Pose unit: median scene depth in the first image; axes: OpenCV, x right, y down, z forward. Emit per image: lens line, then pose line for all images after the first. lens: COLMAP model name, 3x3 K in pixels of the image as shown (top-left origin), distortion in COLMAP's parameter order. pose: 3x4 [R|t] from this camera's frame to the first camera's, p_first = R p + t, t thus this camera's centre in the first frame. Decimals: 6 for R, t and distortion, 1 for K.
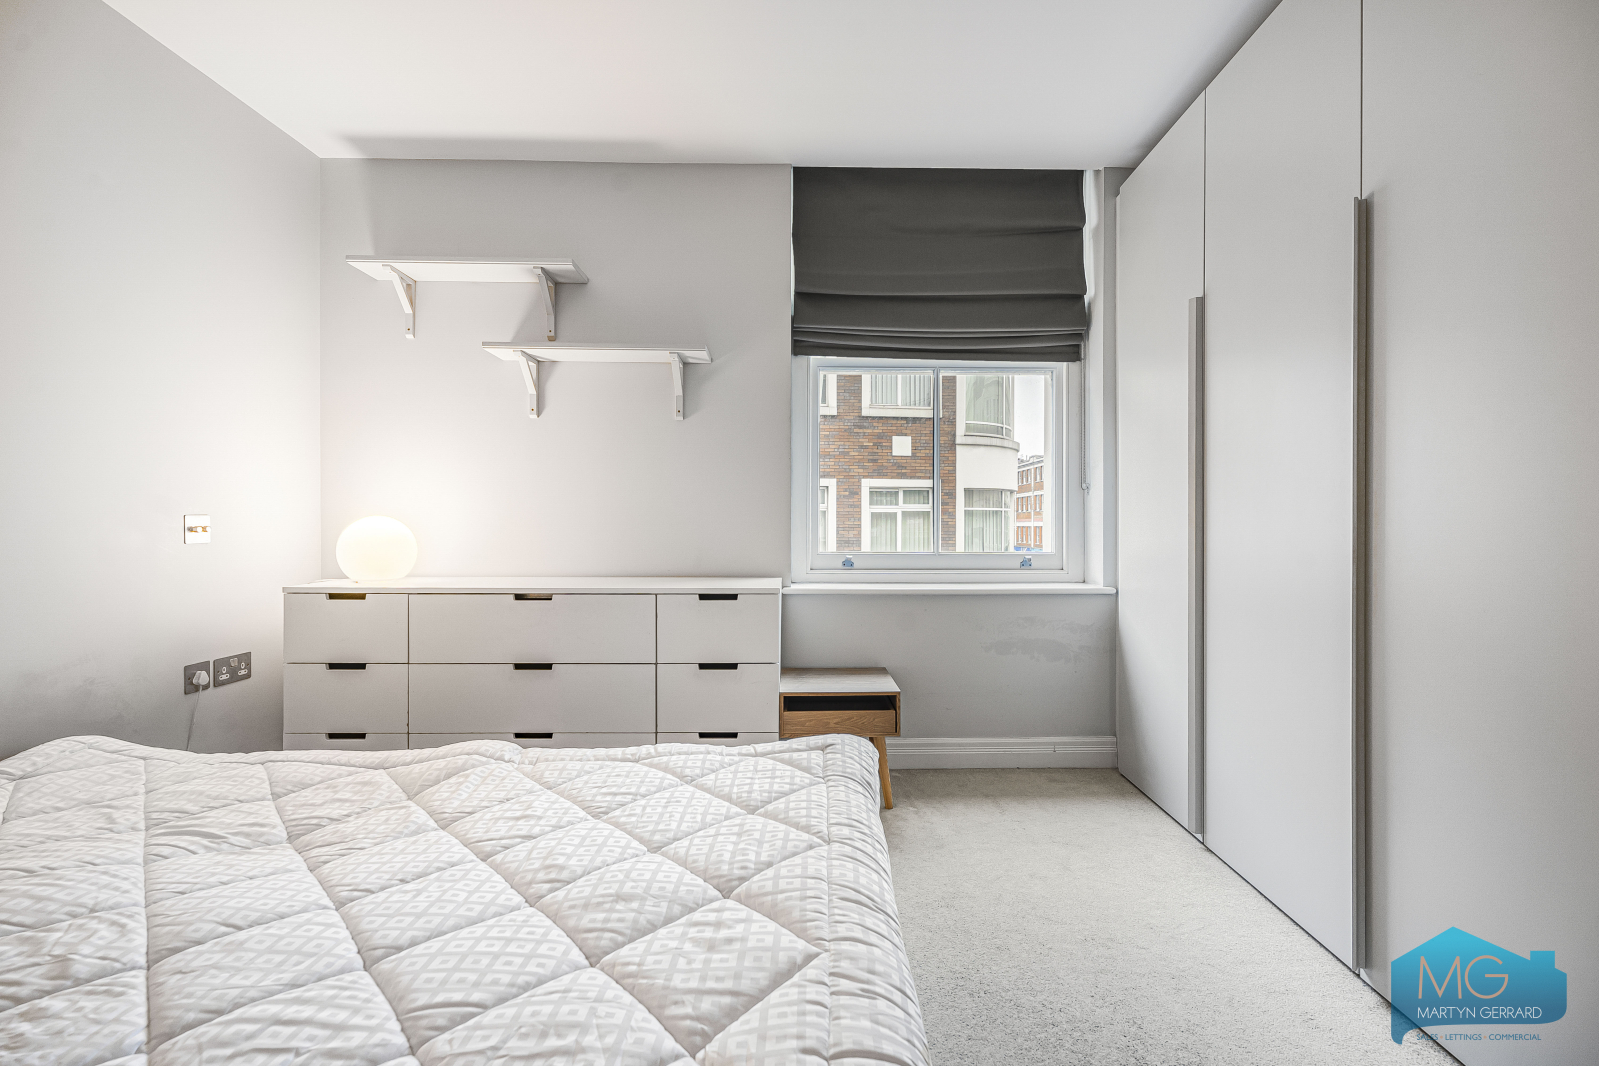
lens RADIAL K [[730.2, 0, 802.6], [0, 730.2, 525.9], [0, 0, 1]] dist [0.003382, -0.000770]
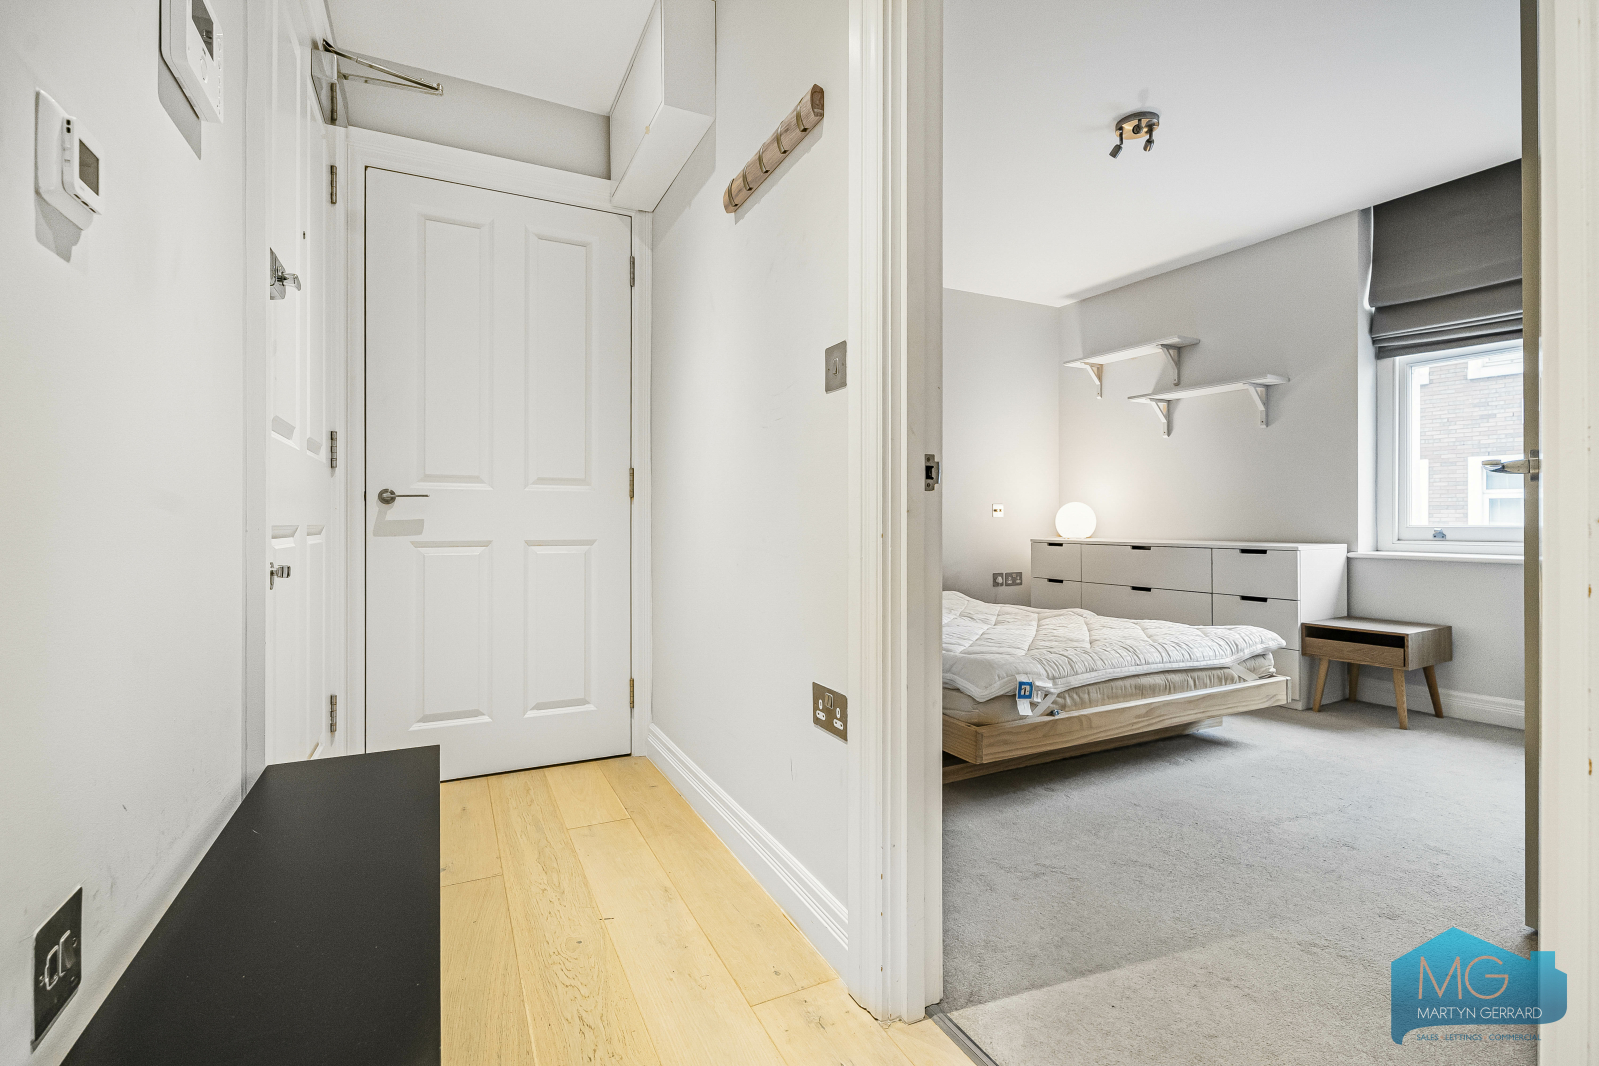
lens RADIAL K [[723.8, 0, 800.6], [0, 723.8, 521.8], [0, 0, 1]] dist [-0.000039, -0.000022]
pose [[0.466636, -0.002814, -0.884445, 0.738972], [0.003502, 0.999993, -0.001333, 0.036086], [0.884443, -0.002475, 0.466643, -0.477377]]
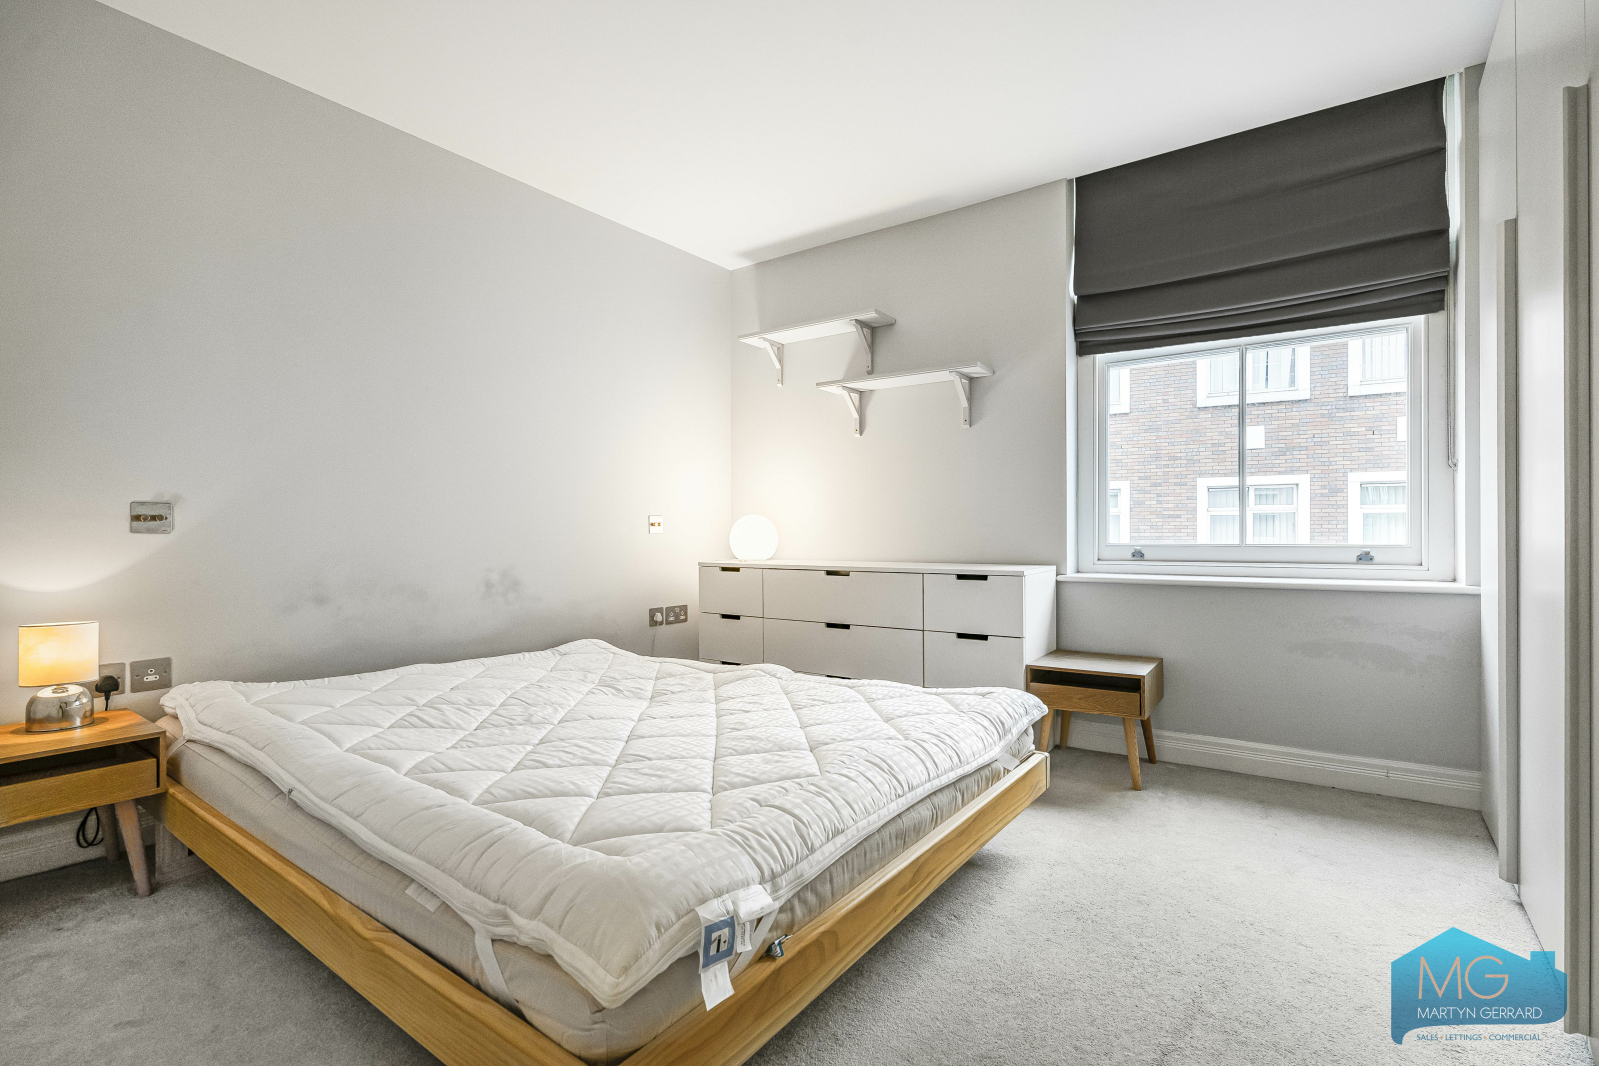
lens RADIAL K [[719.4, 0, 799.5], [0, 719.4, 533.0], [0, 0, 1]] dist [0.000787, 0.000169]
pose [[0.812571, -0.006541, -0.582826, 0.328707], [0.004494, 0.999978, -0.004958, 0.030639], [0.582845, 0.001409, 0.812582, -0.094396]]
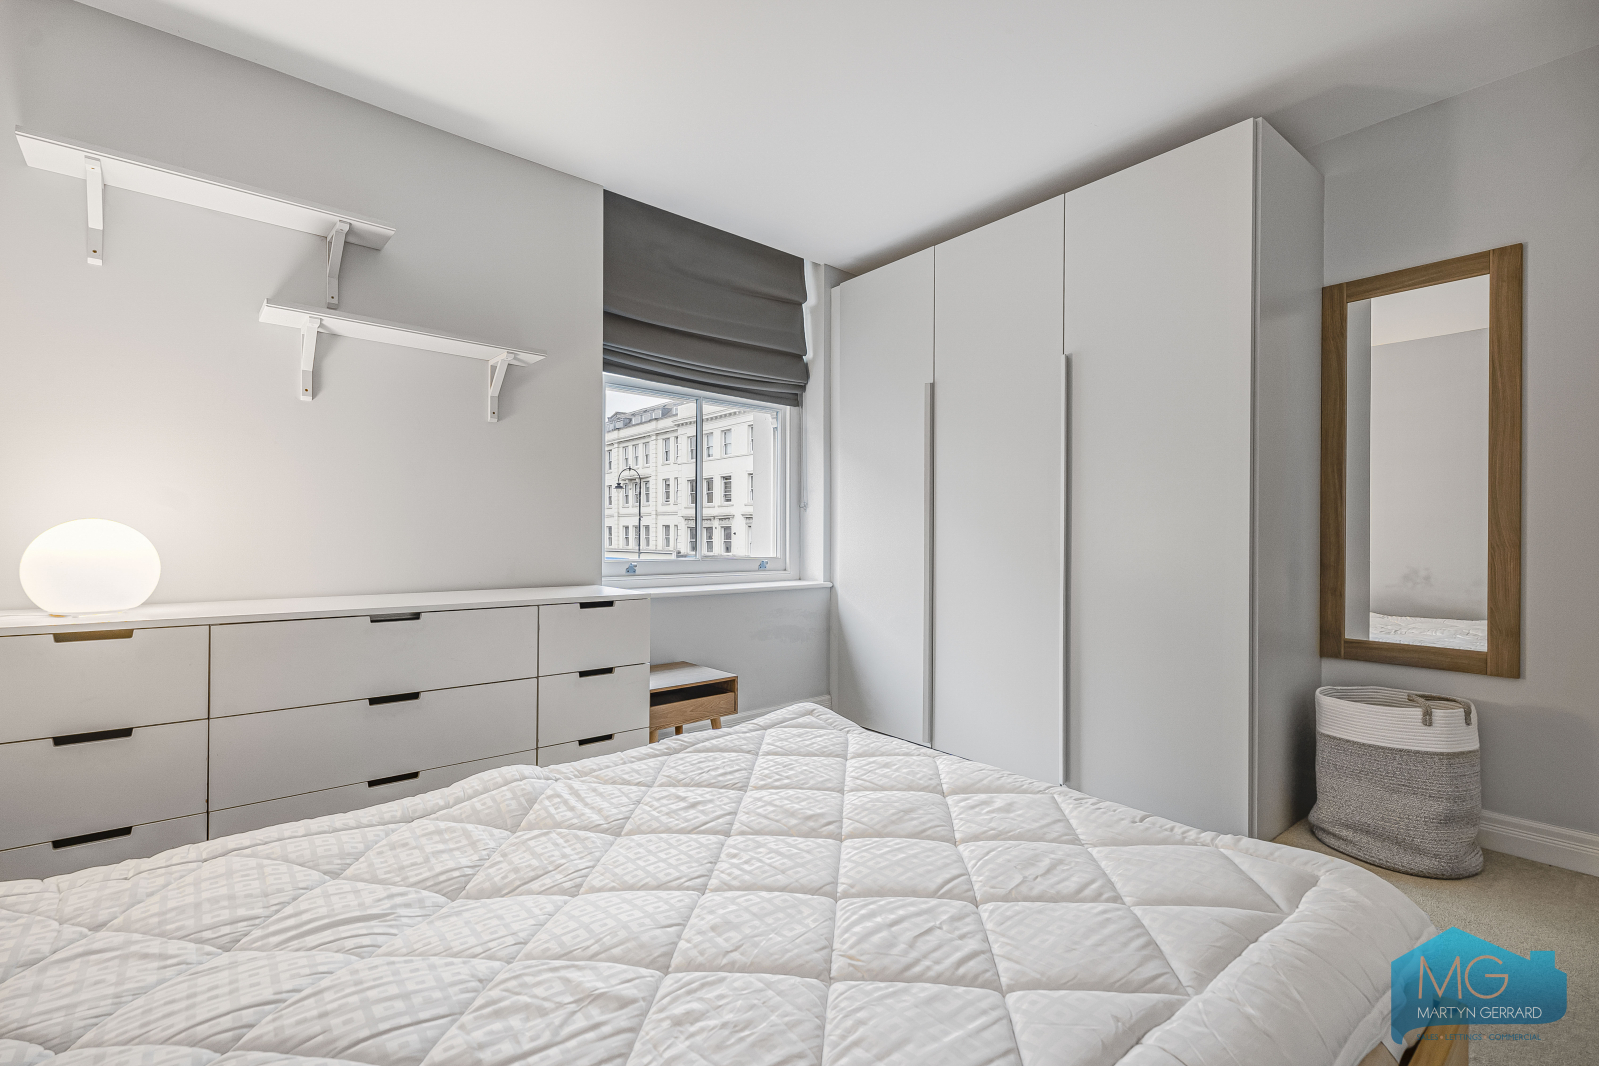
lens RADIAL K [[719.4, 0, 799.5], [0, 719.4, 533.0], [0, 0, 1]] dist [0.000787, 0.000169]
pose [[0.761588, 0.005197, 0.648040, -0.547124], [-0.004679, 0.999986, -0.002520, -0.001769], [-0.648044, -0.001113, 0.761602, 0.047788]]
